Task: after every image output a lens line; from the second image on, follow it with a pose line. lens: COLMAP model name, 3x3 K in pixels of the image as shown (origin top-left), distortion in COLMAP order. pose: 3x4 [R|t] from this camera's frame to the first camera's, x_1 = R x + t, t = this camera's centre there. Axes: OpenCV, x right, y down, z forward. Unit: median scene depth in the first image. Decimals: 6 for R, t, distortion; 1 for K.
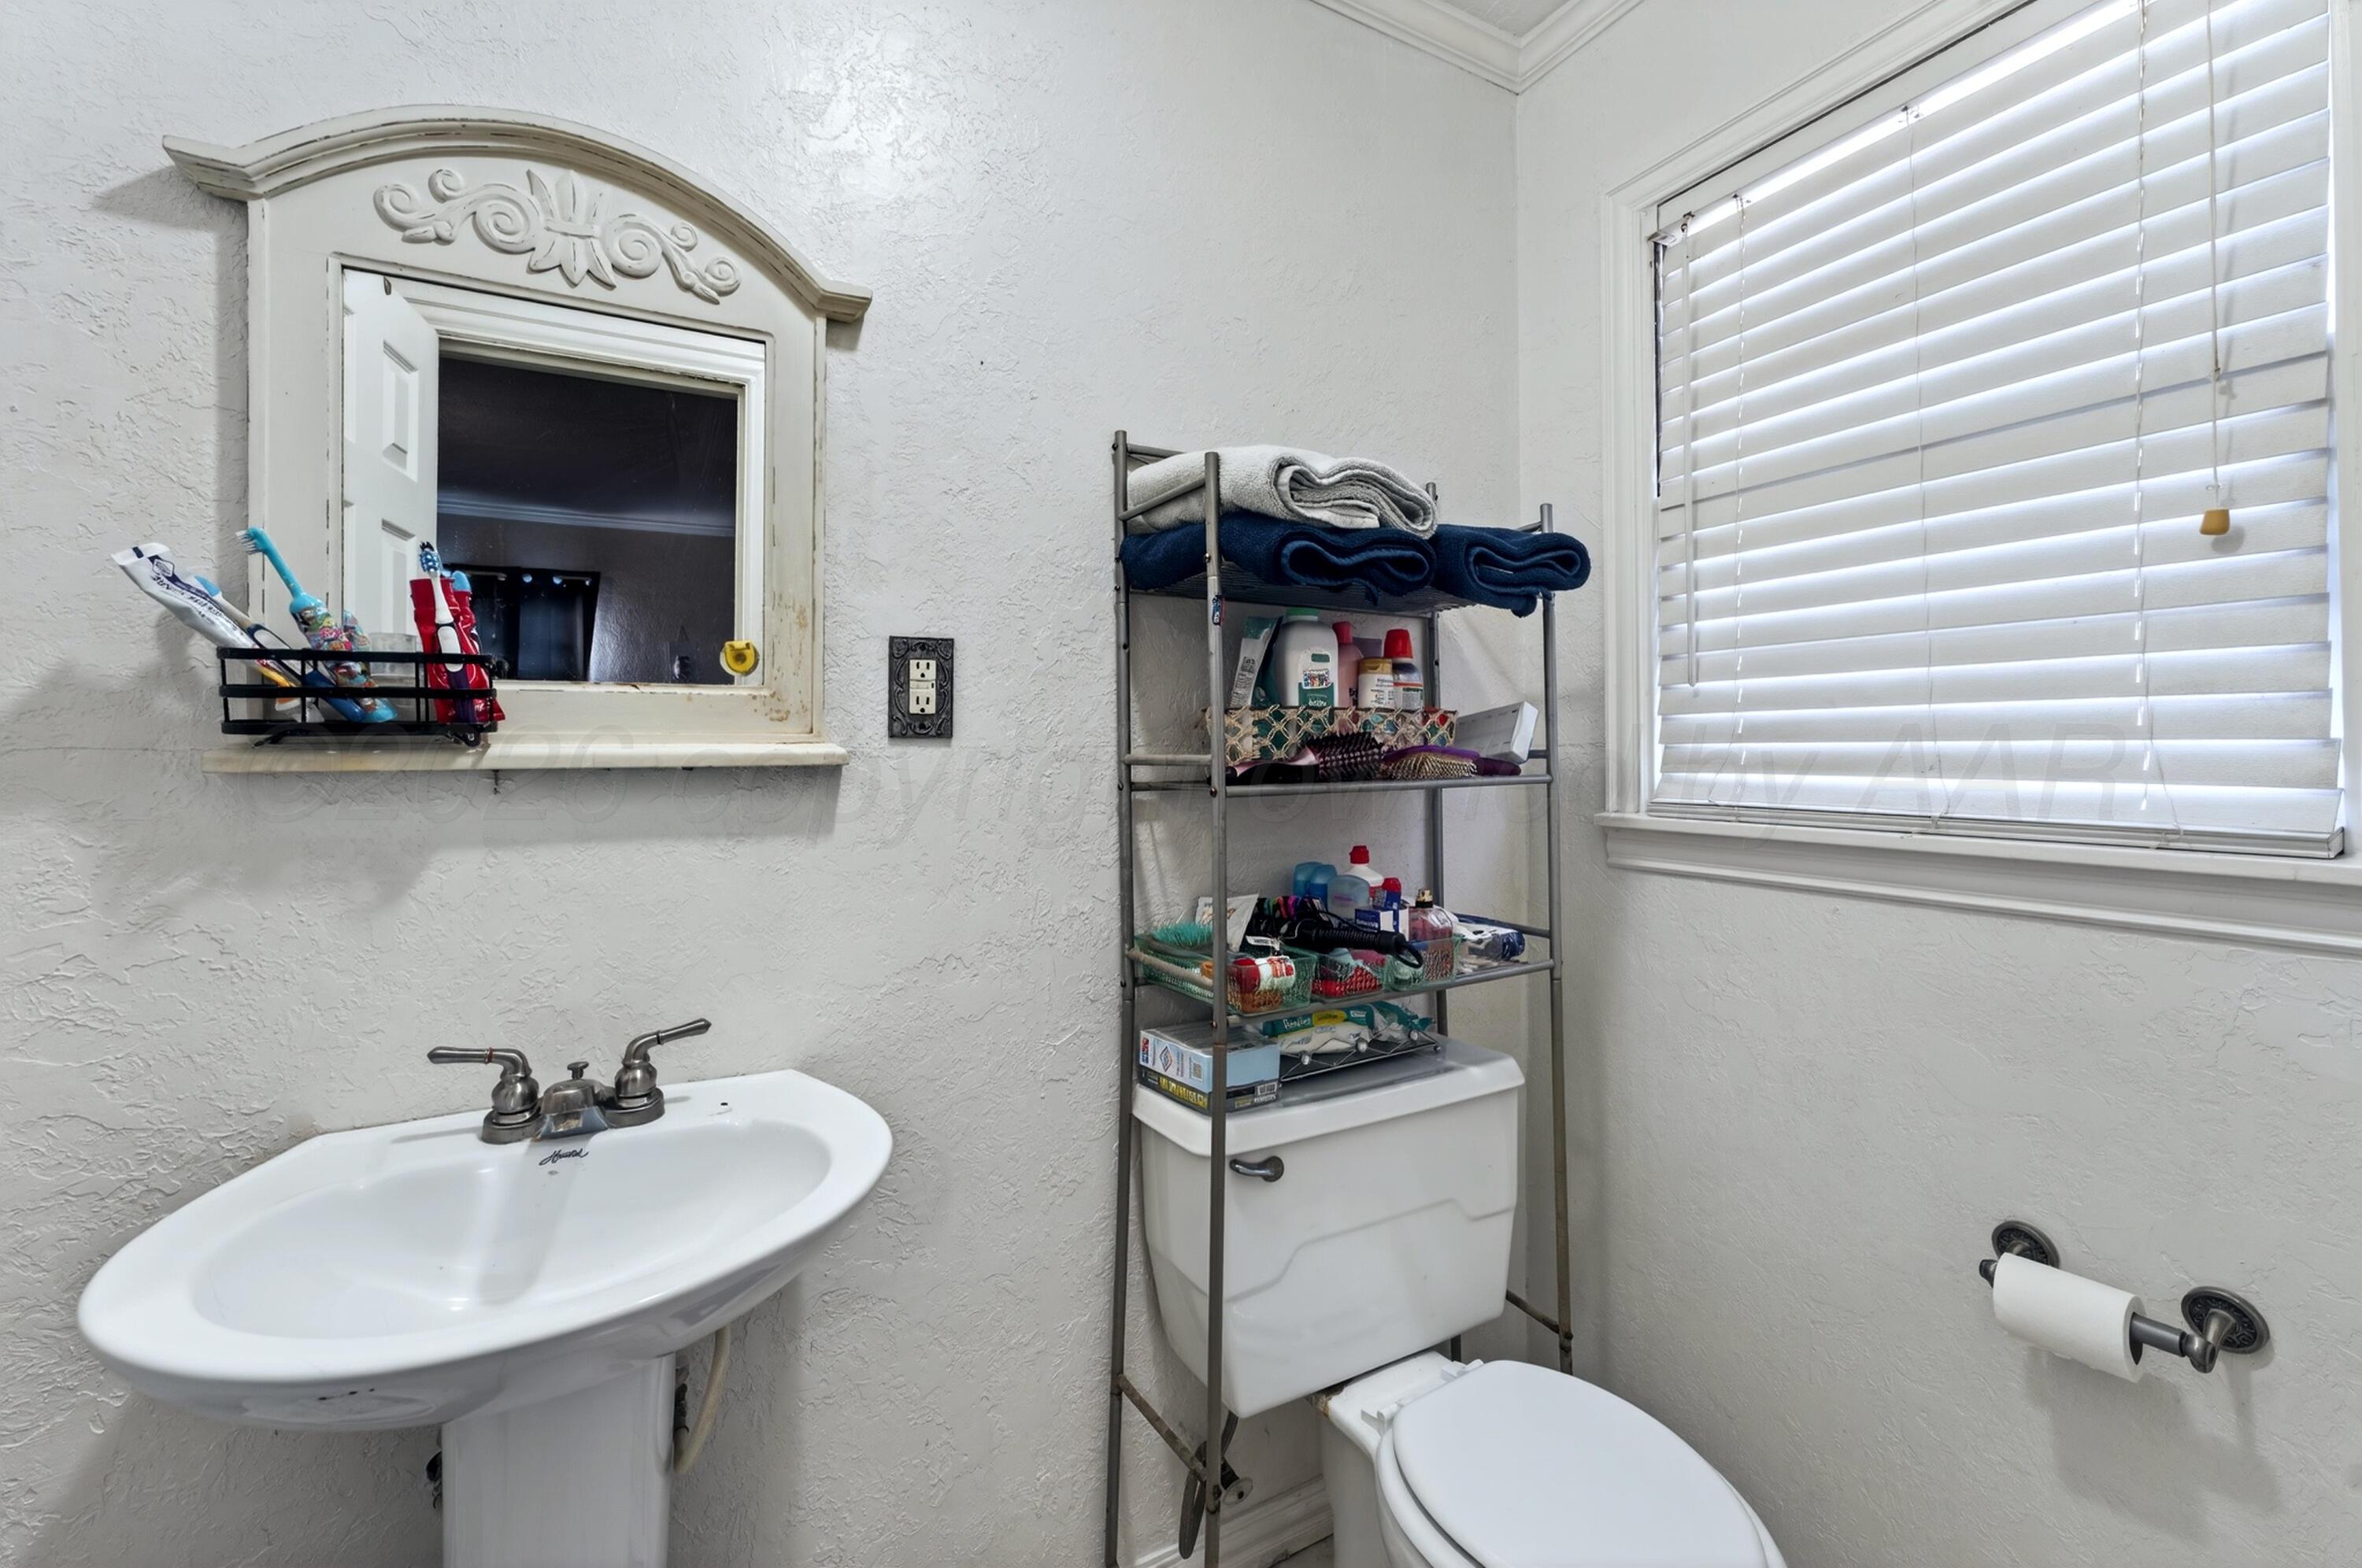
lens RADIAL K [[976.4, 0, 1175.5], [0, 976.4, 757.2], [0, 0, 1]] dist [0.000131, 0.006028]
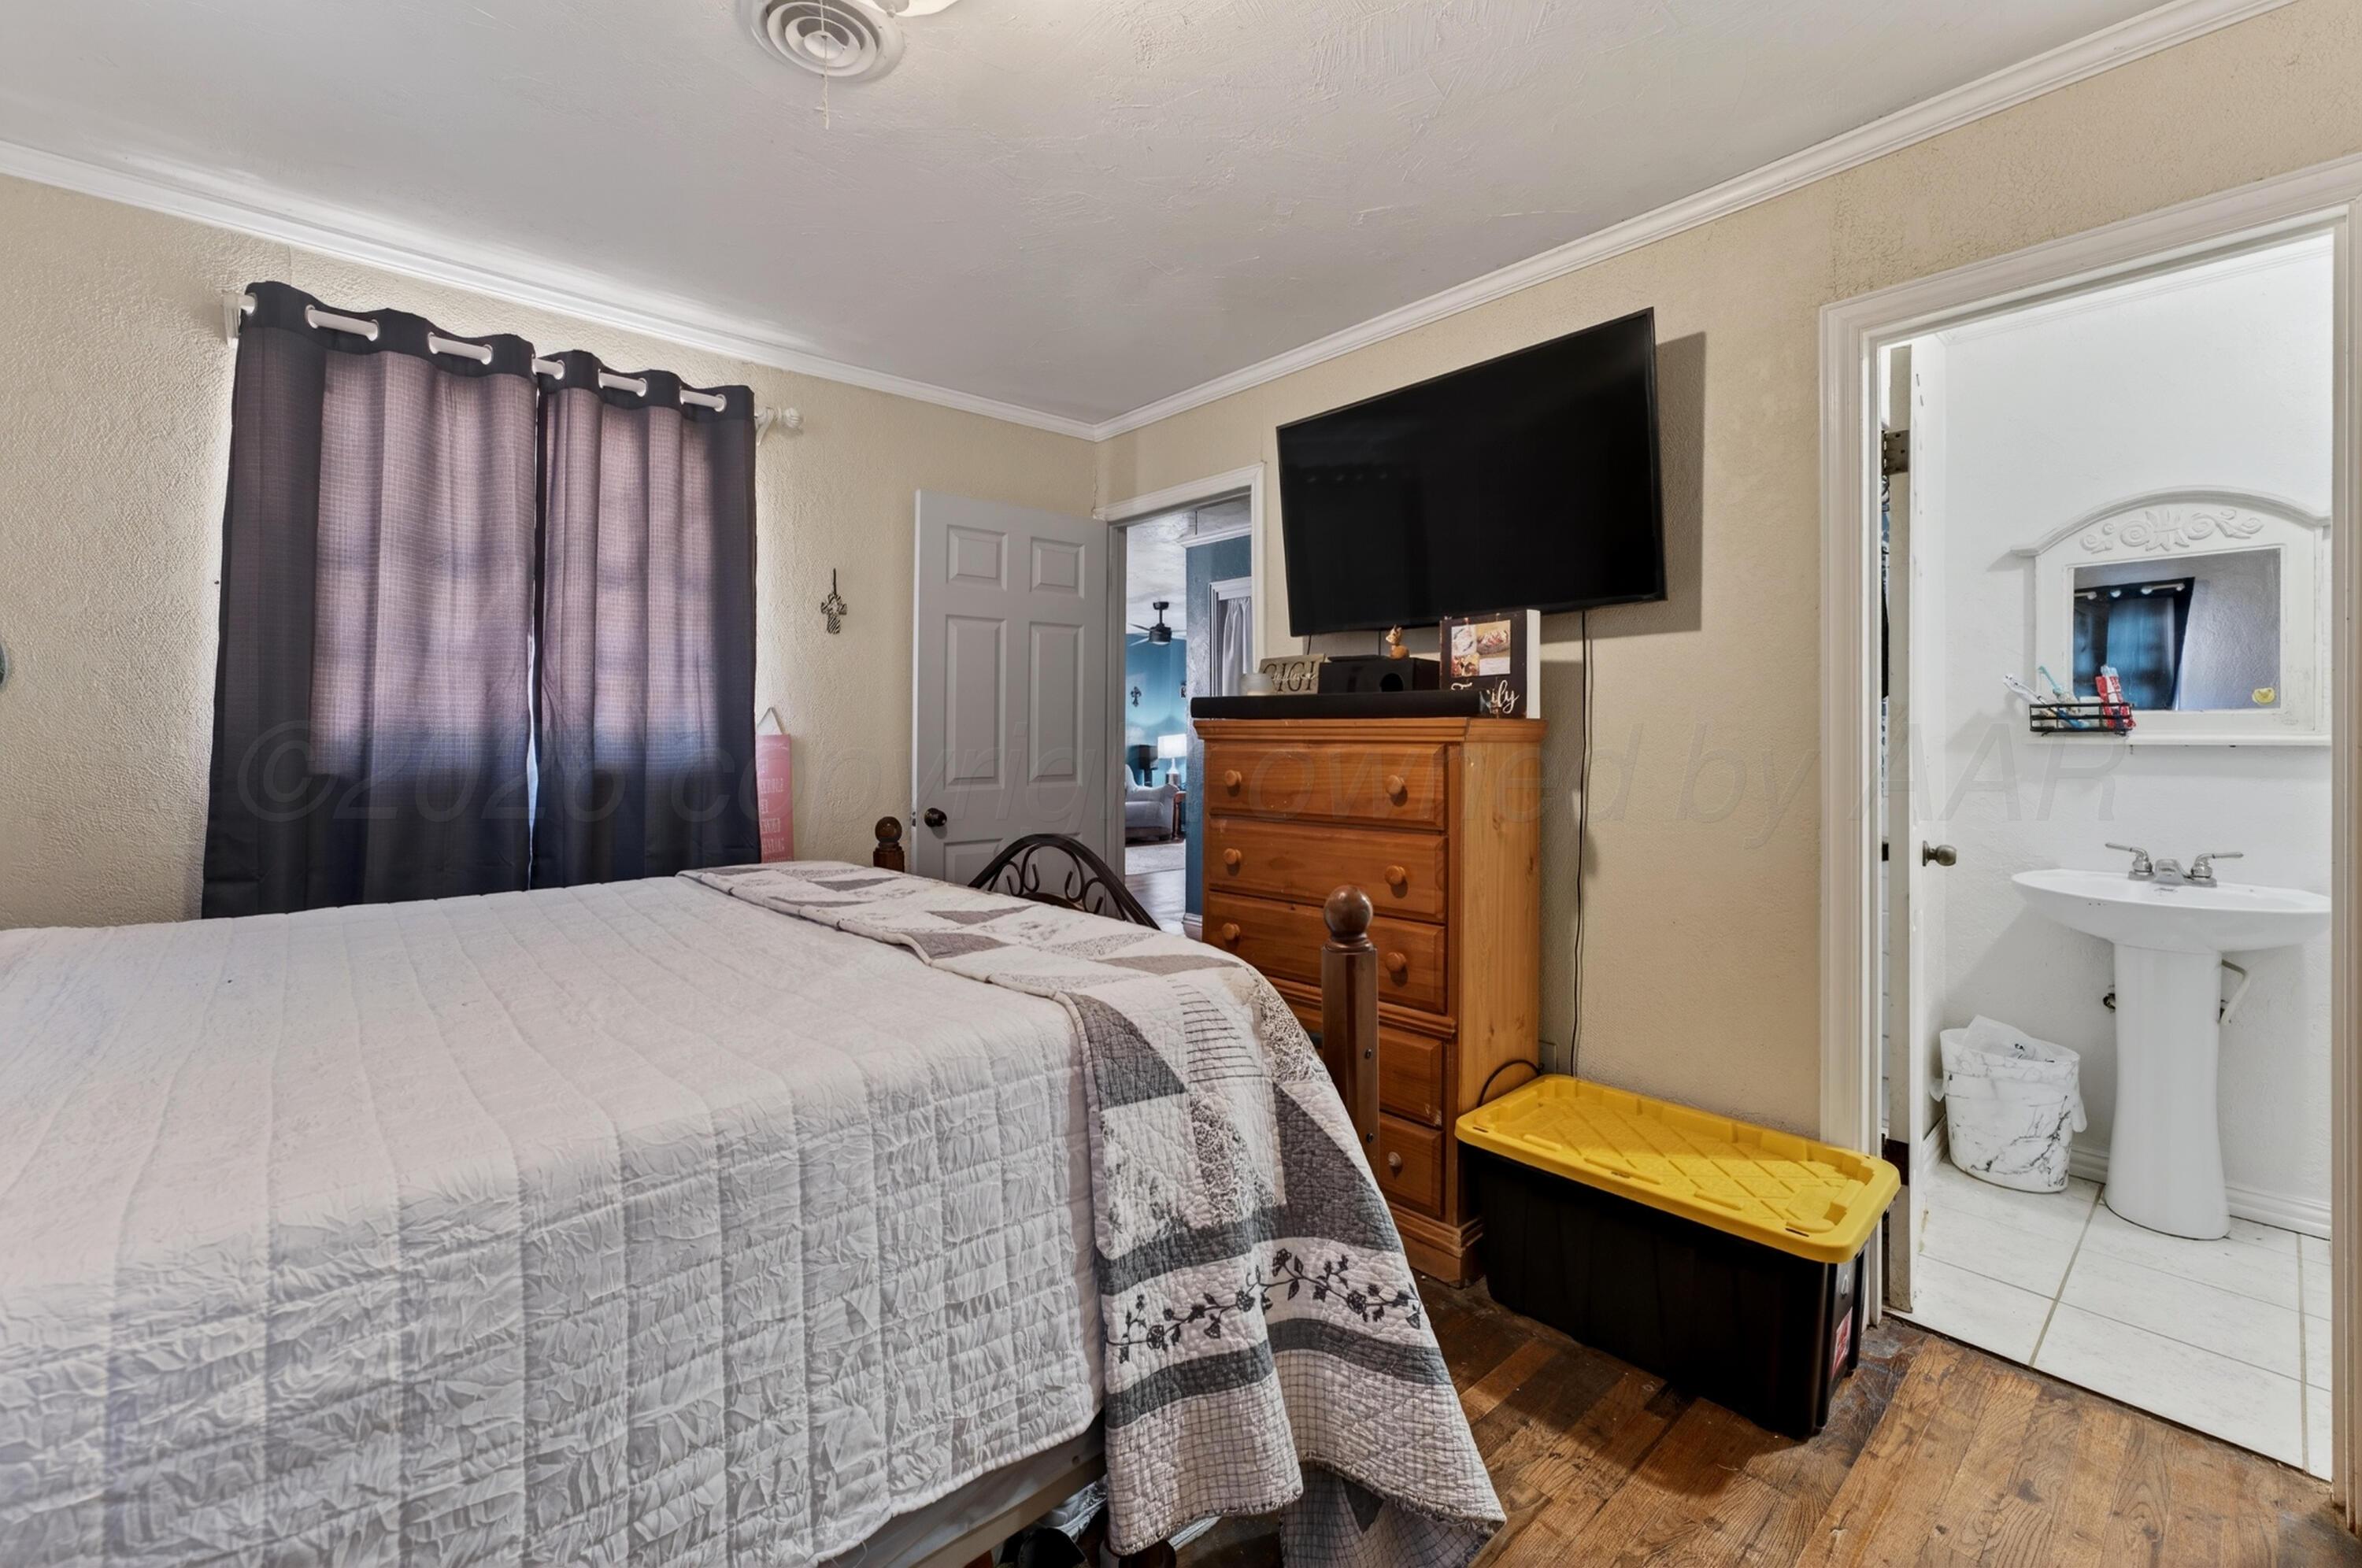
lens RADIAL K [[984.7, 0, 1151.1], [0, 984.7, 712.9], [0, 0, 1]] dist [-0.000290, 0.006760]
pose [[0.222309, -0.016055, -0.974844, 1.180898], [-0.013710, 0.999714, -0.019591, 0.013728], [0.974880, 0.017721, 0.222025, -1.937704]]
